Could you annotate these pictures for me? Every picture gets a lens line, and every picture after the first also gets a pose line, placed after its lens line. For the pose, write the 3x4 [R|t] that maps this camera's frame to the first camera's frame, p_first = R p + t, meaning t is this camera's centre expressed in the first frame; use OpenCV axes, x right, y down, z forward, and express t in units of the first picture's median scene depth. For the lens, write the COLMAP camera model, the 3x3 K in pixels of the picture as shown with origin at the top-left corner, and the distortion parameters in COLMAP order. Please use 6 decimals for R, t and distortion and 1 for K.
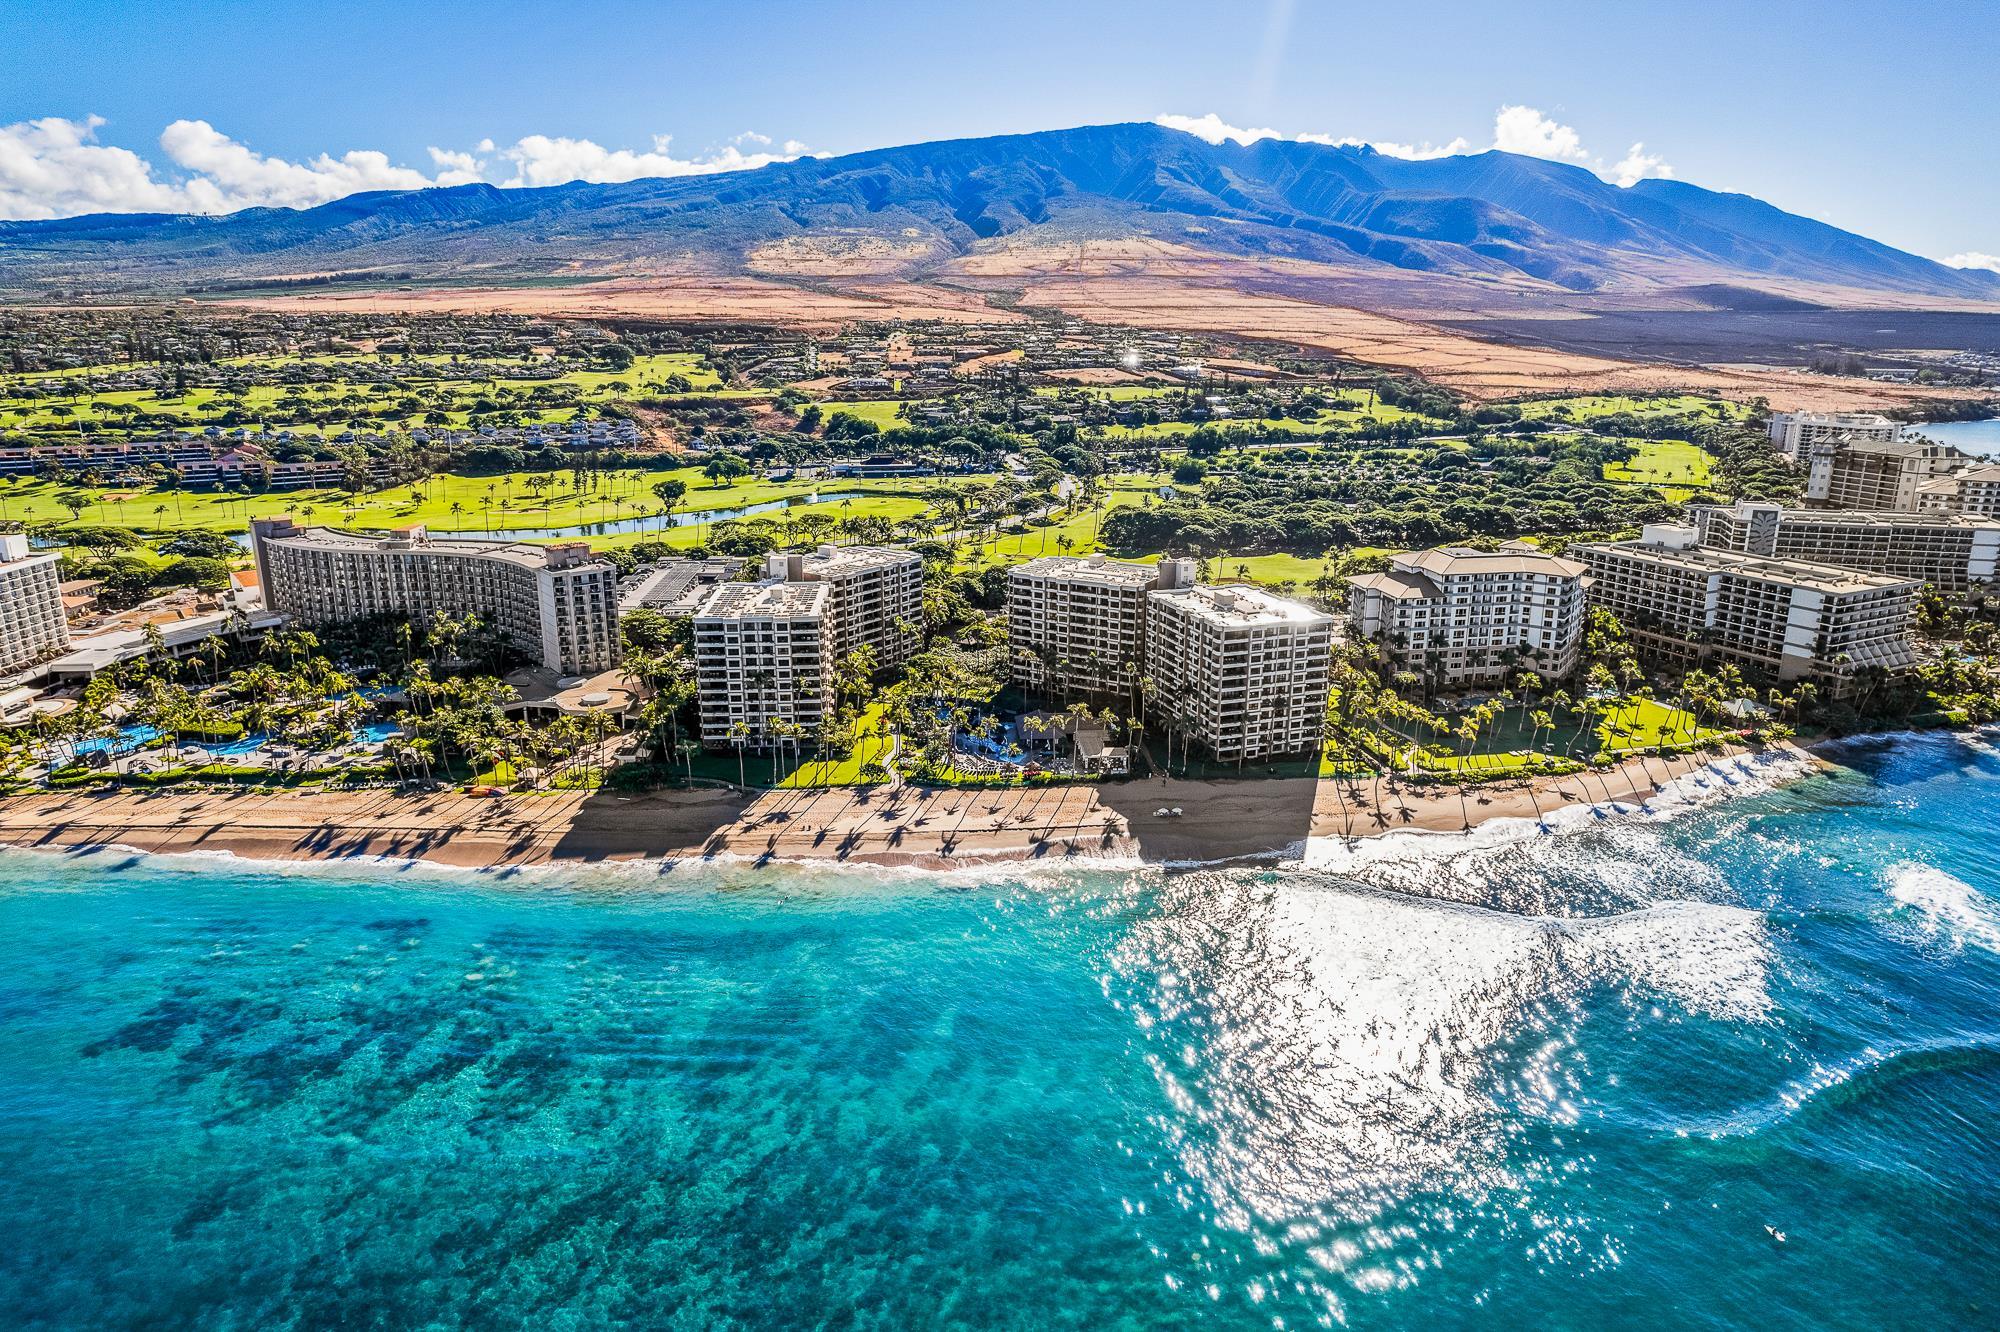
lens RADIAL K [[1279.9, 0, 1002.7], [0, 1279.9, 660.9], [0, 0, 1]] dist [-0.040238, 0.001528]
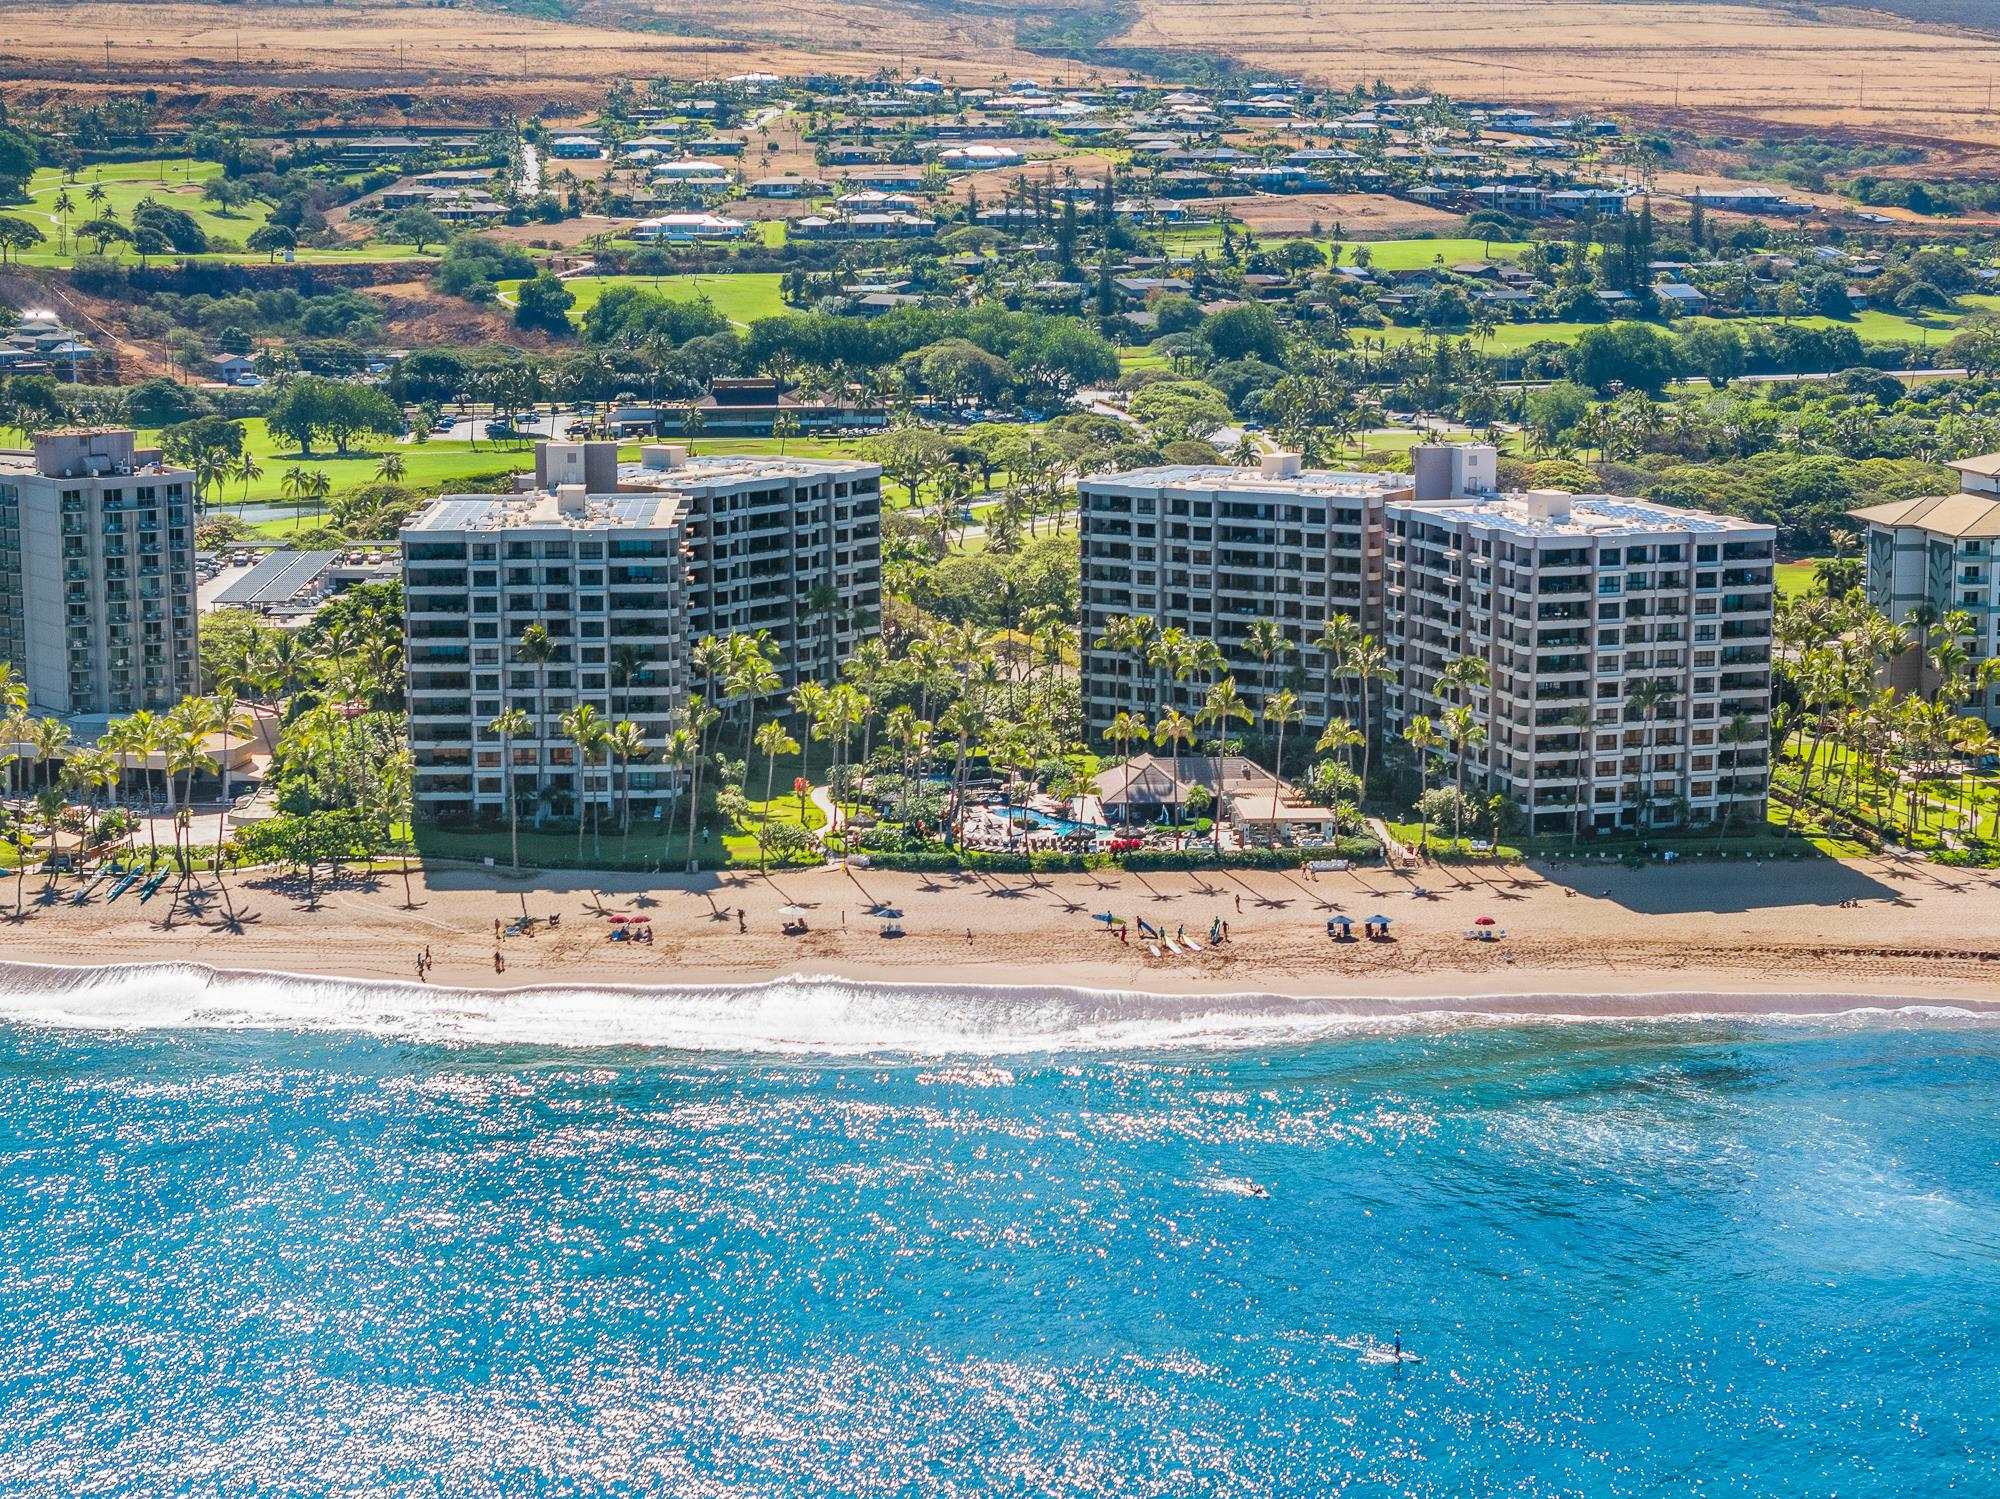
lens RADIAL K [[4049.0, 0, 1000.0], [0, 4049.0, 749.5], [0, 0, 1]] dist [-0.200280, 1.558859]
pose [[0.999847, -0.000070, -0.017477, 0.001603], [-0.001791, 0.994314, -0.106472, 0.172313], [0.017385, 0.106487, 0.994162, -0.384649]]
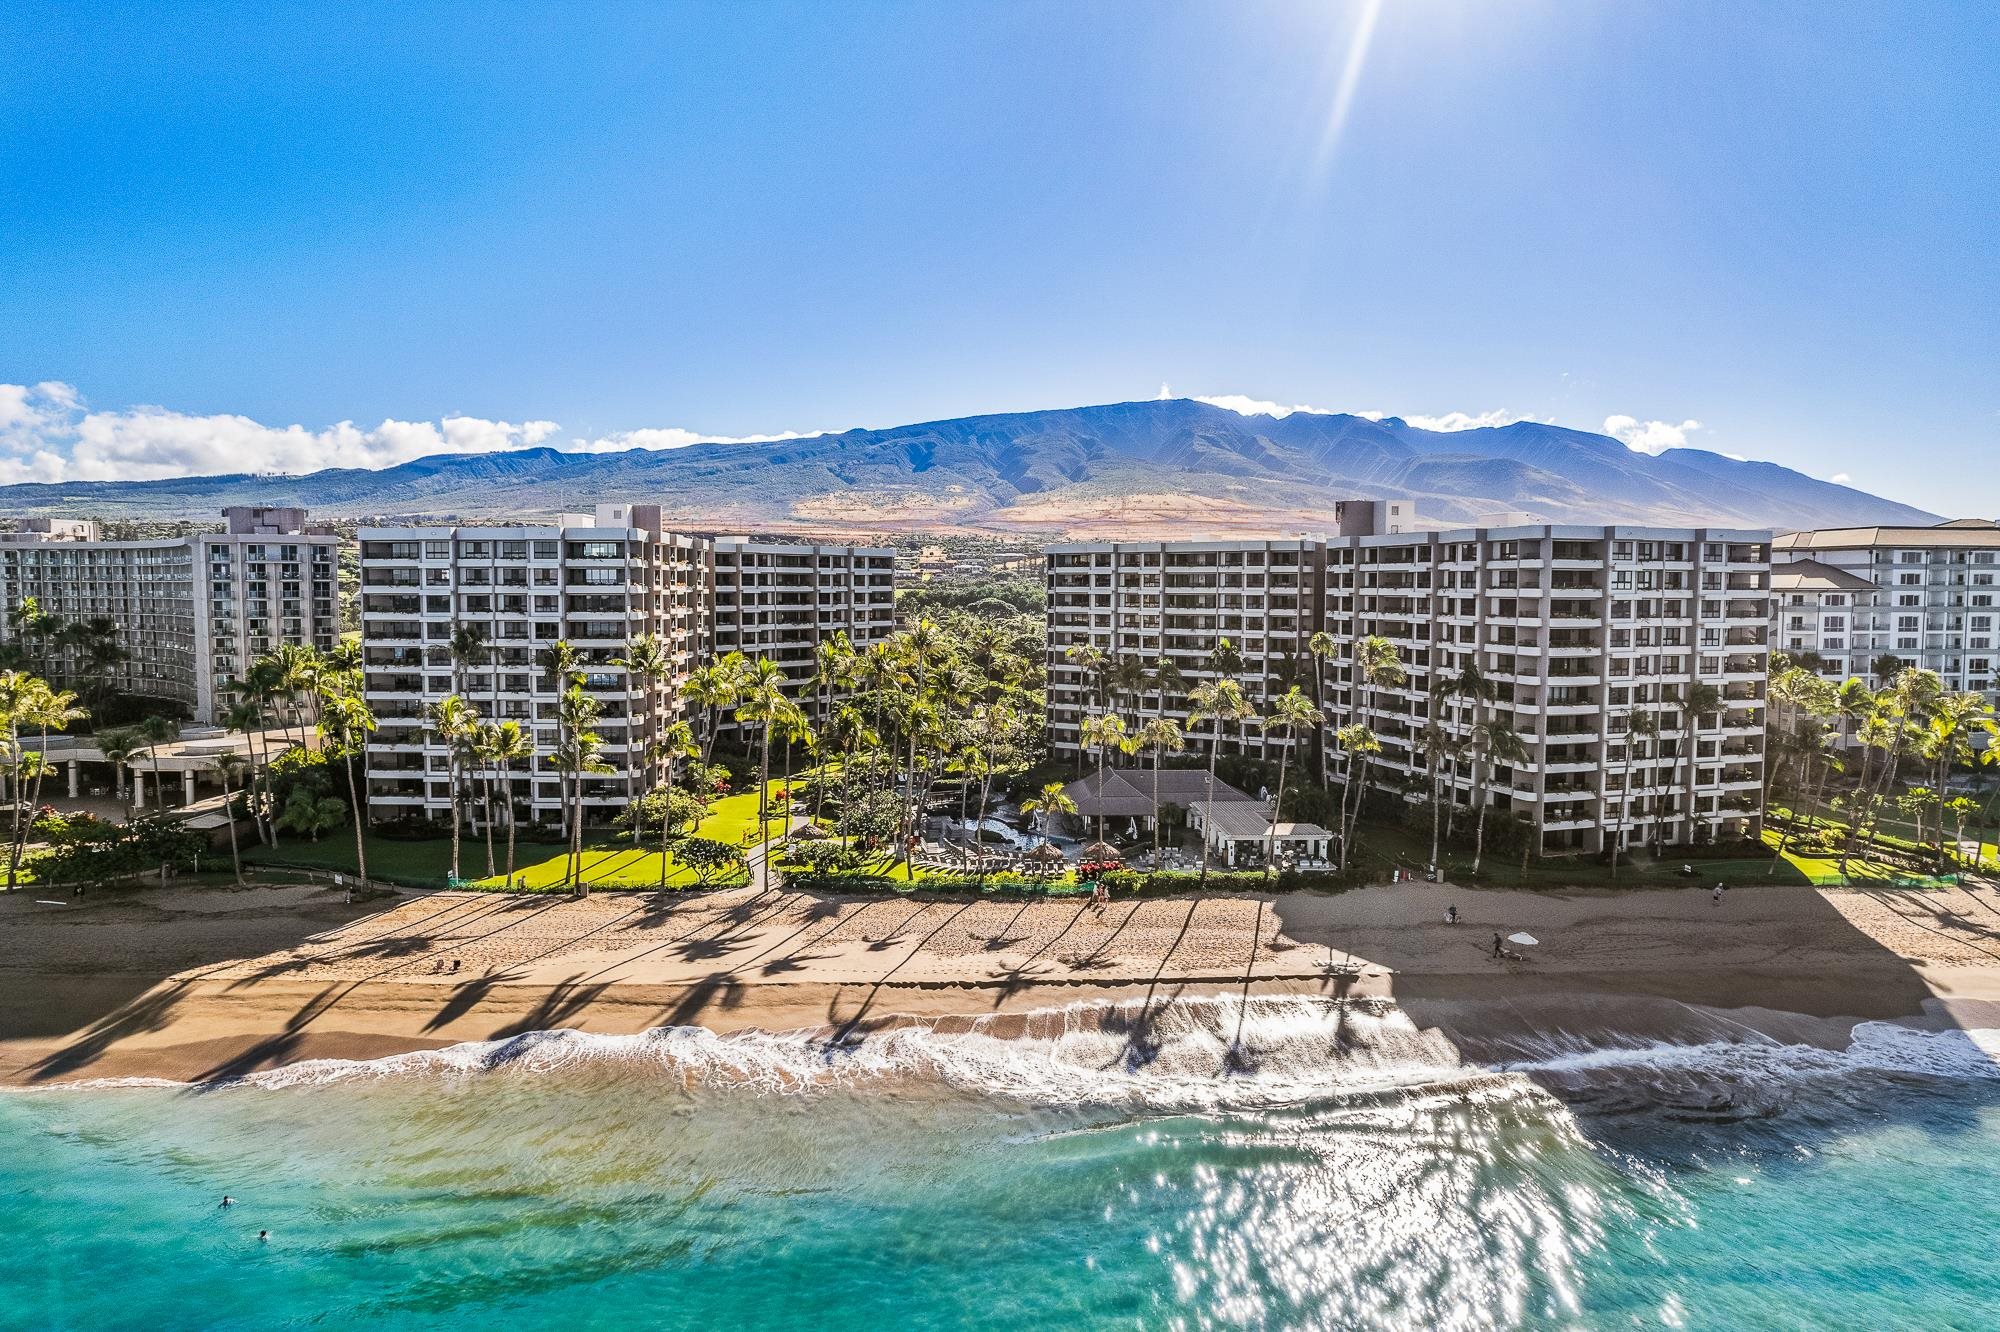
lens RADIAL K [[1279.9, 0, 1002.7], [0, 1279.9, 660.9], [0, 0, 1]] dist [-0.040238, 0.001528]
pose [[0.999458, 0.005695, -0.032413, 0.003999], [-0.012153, 0.979162, -0.202718, 0.087161], [0.030583, 0.203002, 0.978701, 0.487647]]
